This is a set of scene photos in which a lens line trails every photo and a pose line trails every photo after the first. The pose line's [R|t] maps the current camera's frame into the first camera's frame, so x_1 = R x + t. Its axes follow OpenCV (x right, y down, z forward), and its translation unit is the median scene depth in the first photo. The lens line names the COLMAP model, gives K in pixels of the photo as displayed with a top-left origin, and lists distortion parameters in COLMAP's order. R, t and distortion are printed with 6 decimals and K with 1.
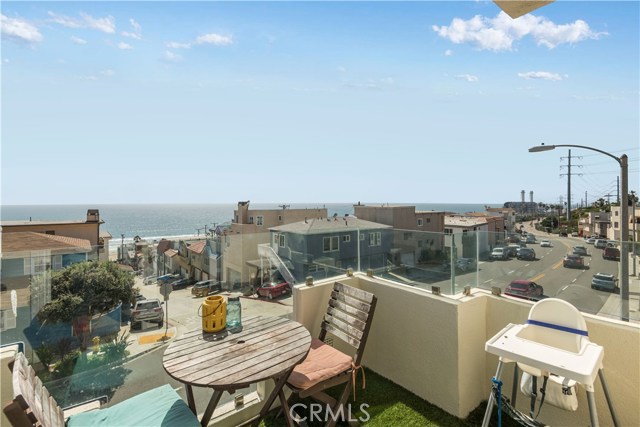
lens RADIAL K [[291.0, 0, 320.3], [0, 291.0, 205.8], [0, 0, 1]] dist [0.003423, -0.010791]
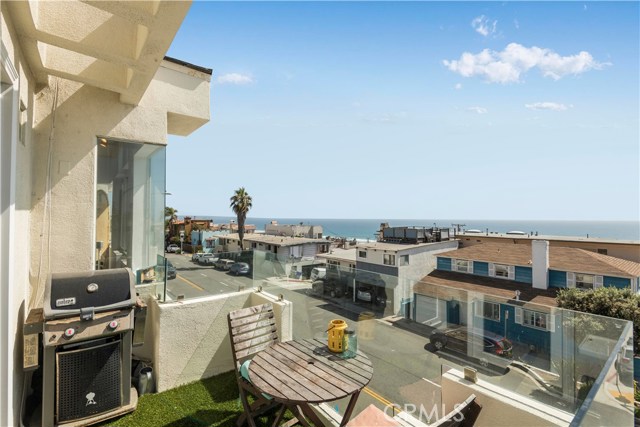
lens RADIAL K [[287.9, 0, 321.2], [0, 287.9, 215.5], [0, 0, 1]] dist [-0.001012, -0.000239]
pose [[0.028898, -0.007338, -0.999555, 0.807852], [-0.019479, 0.999779, -0.007903, -0.100558], [0.999393, 0.019698, 0.028748, 0.922352]]
